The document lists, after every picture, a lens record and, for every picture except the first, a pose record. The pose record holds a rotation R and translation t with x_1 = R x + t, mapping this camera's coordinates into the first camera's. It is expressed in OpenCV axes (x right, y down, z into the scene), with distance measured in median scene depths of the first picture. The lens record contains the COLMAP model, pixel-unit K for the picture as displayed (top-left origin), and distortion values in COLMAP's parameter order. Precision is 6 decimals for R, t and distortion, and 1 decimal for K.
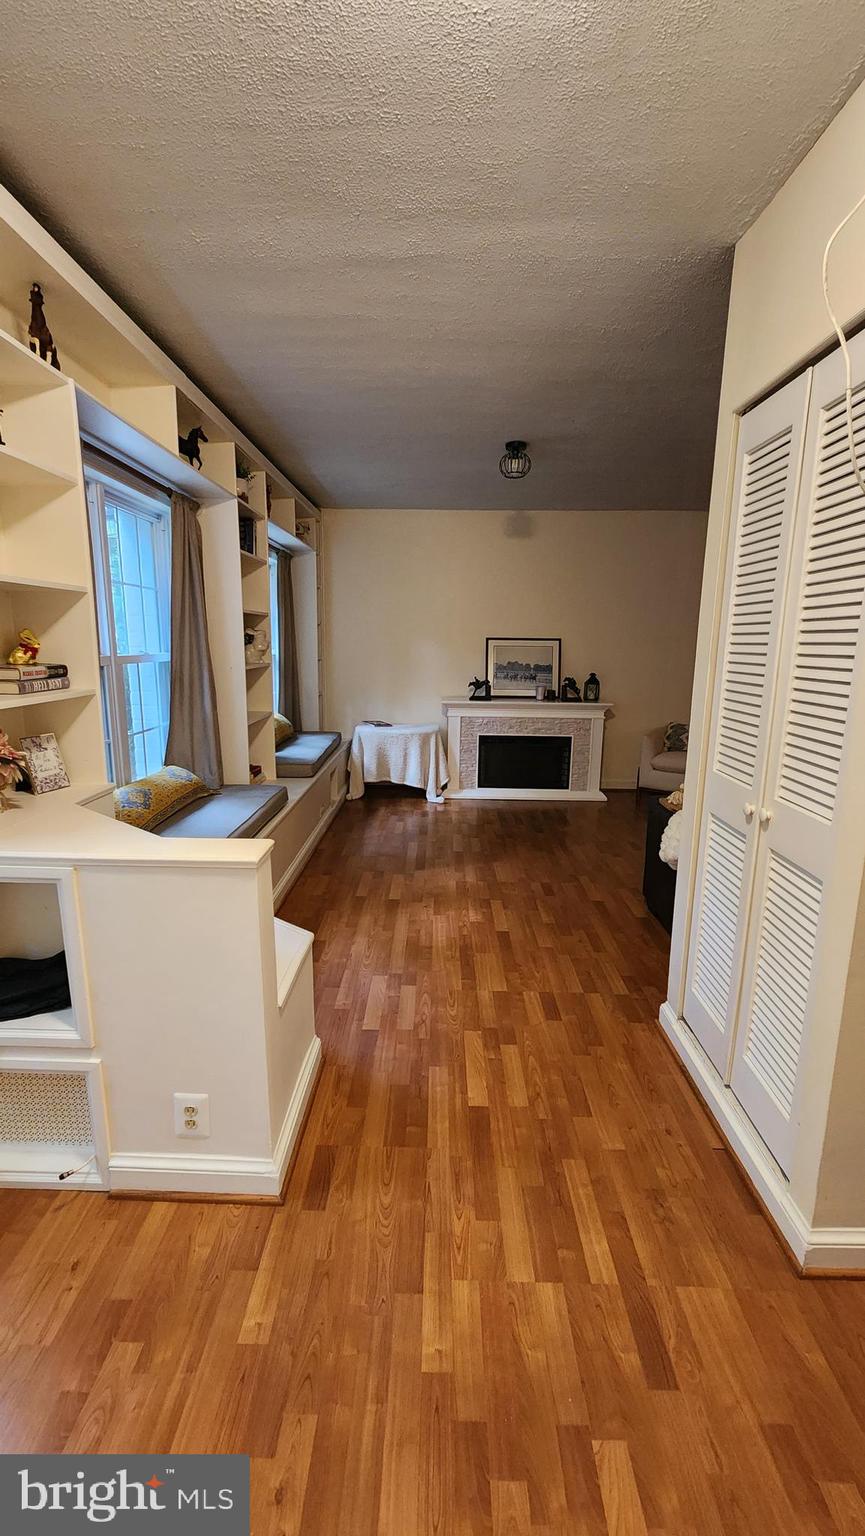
lens RADIAL K [[623.2, 0, 432.5], [0, 623.2, 768.0], [0, 0, 1]] dist [0.000495, 0.000187]
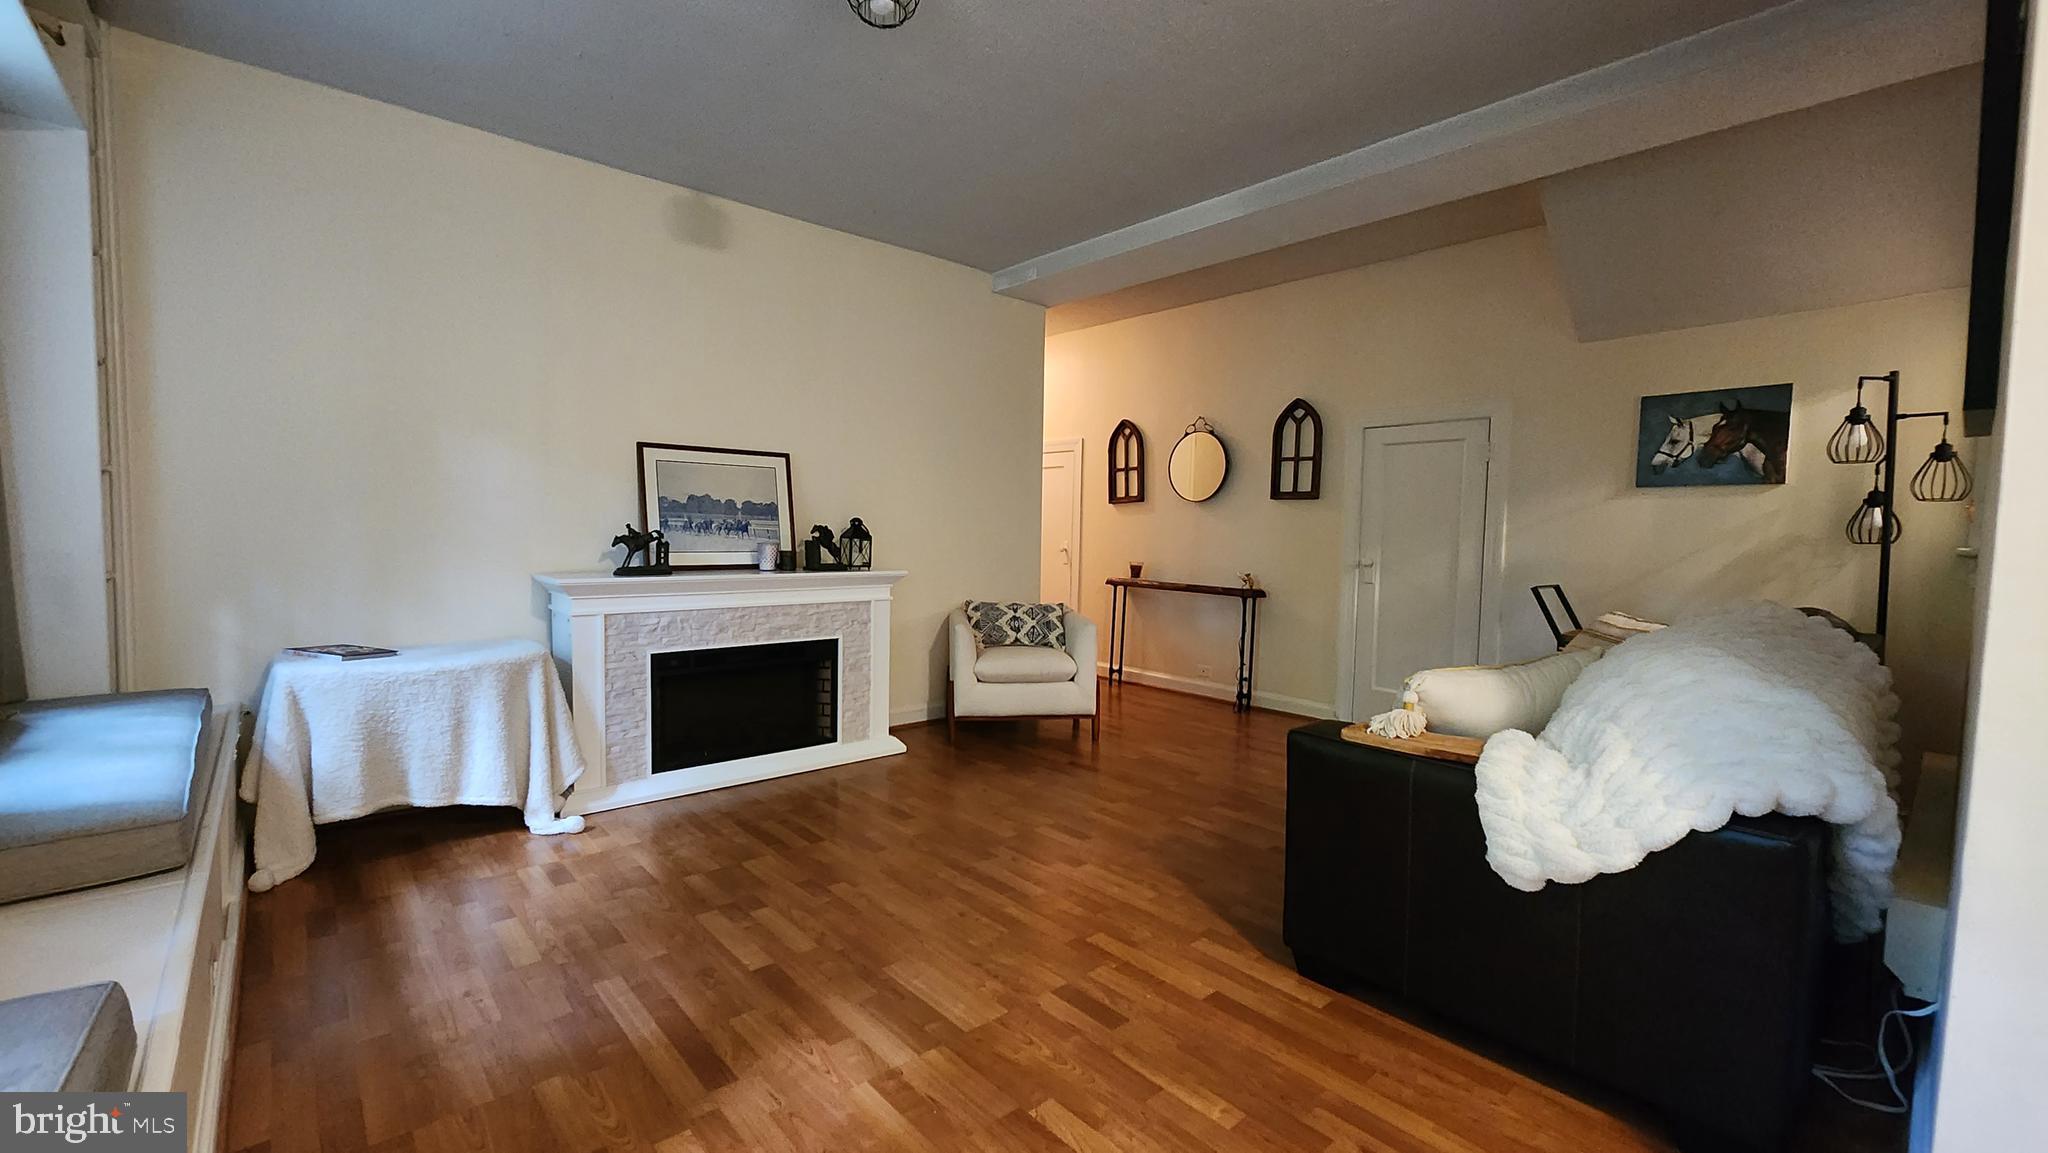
lens RADIAL K [[831.0, 0, 1024.0], [0, 831.0, 576.5], [0, 0, 1]] dist [0.000495, 0.000187]
pose [[0.734669, -0.038906, 0.677310, -0.127563], [0.126084, 0.988792, -0.079963, -0.026320], [-0.666607, 0.144144, 0.731340, 0.385941]]
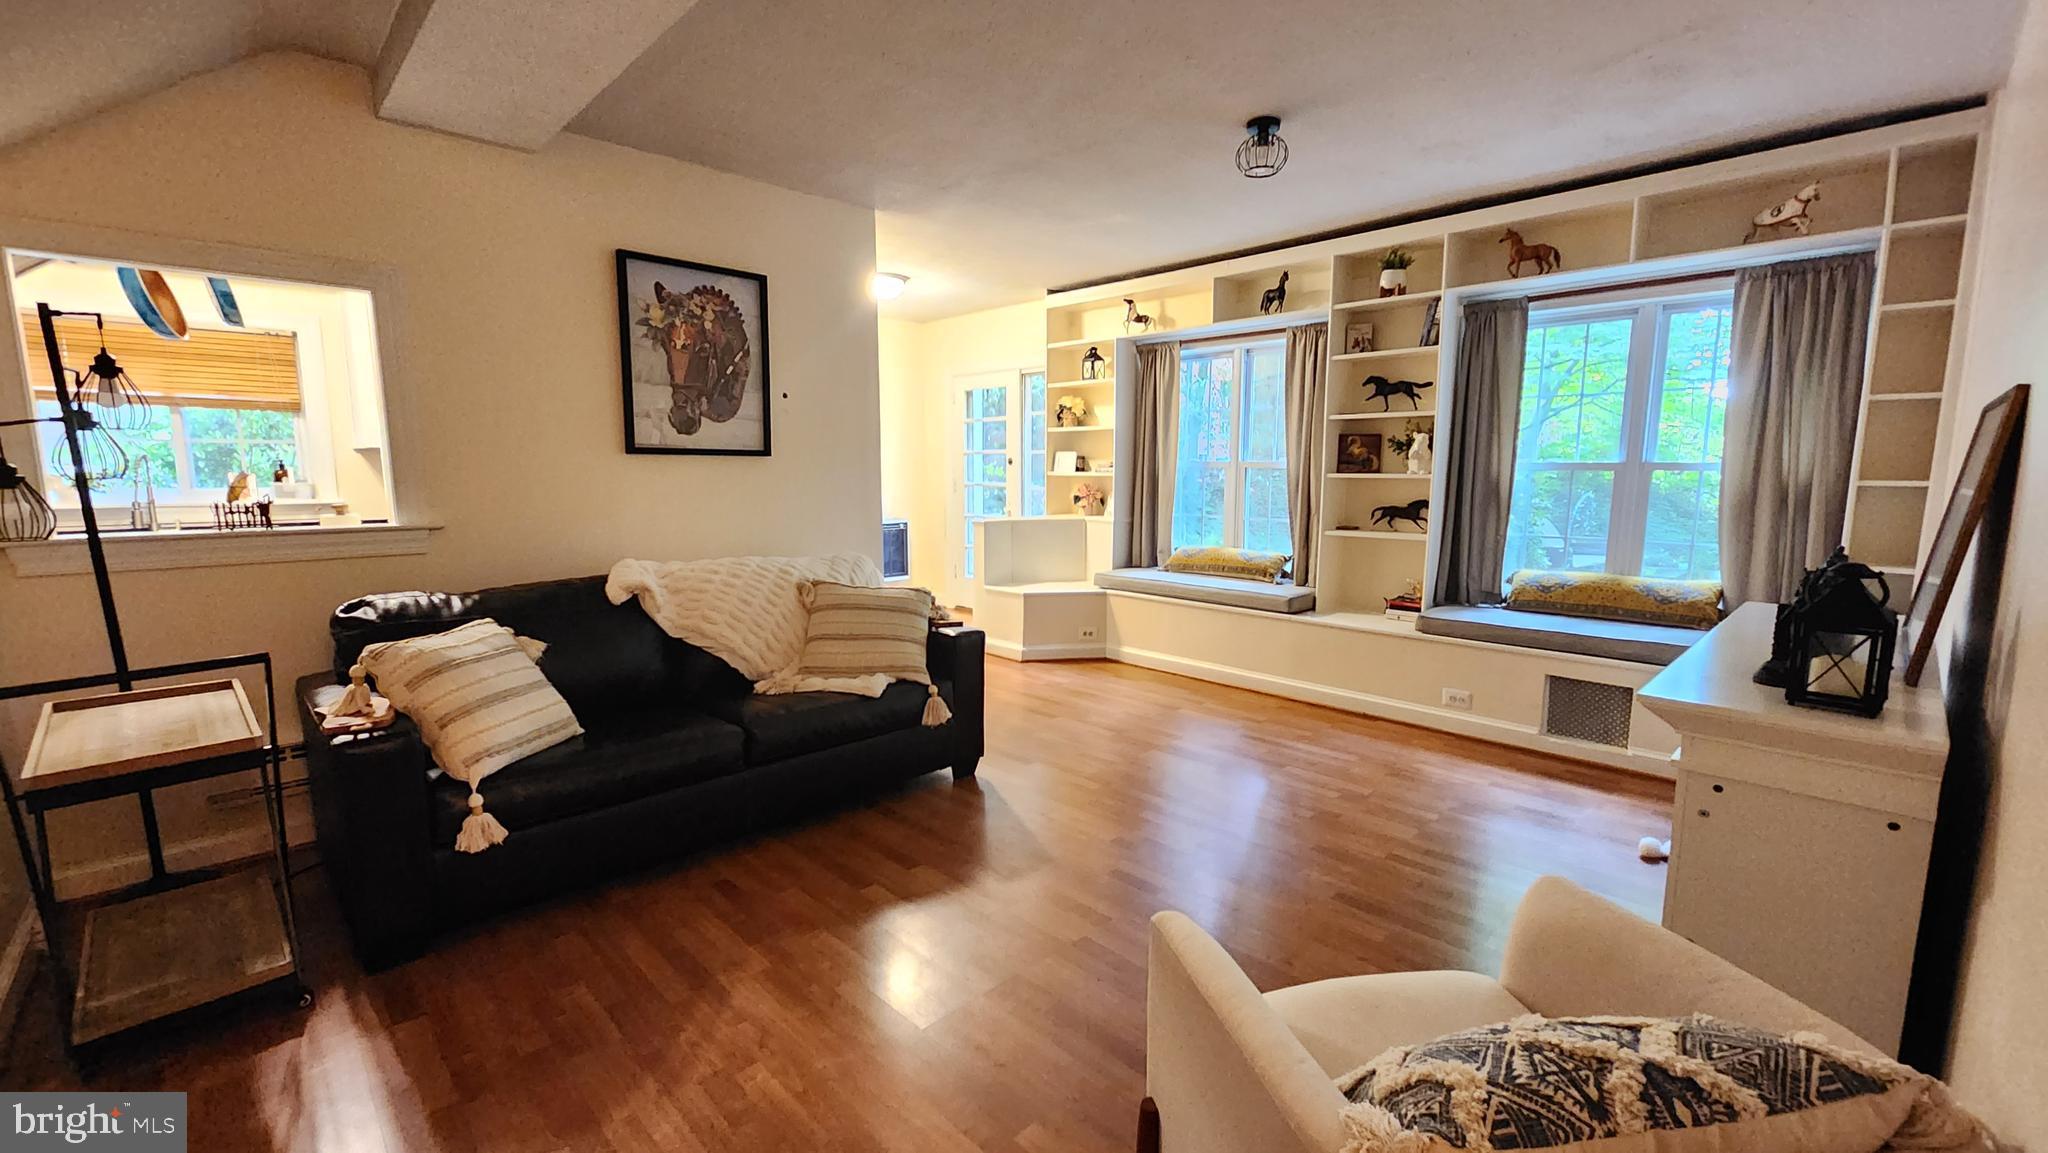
lens RADIAL K [[831.0, 0, 1024.0], [0, 831.0, 576.5], [0, 0, 1]] dist [0.000495, 0.000187]
pose [[-0.711057, 0.083113, -0.698205, 0.629931], [-0.143615, 0.954889, 0.259928, -0.186000], [0.688311, 0.285096, -0.667044, 1.014486]]
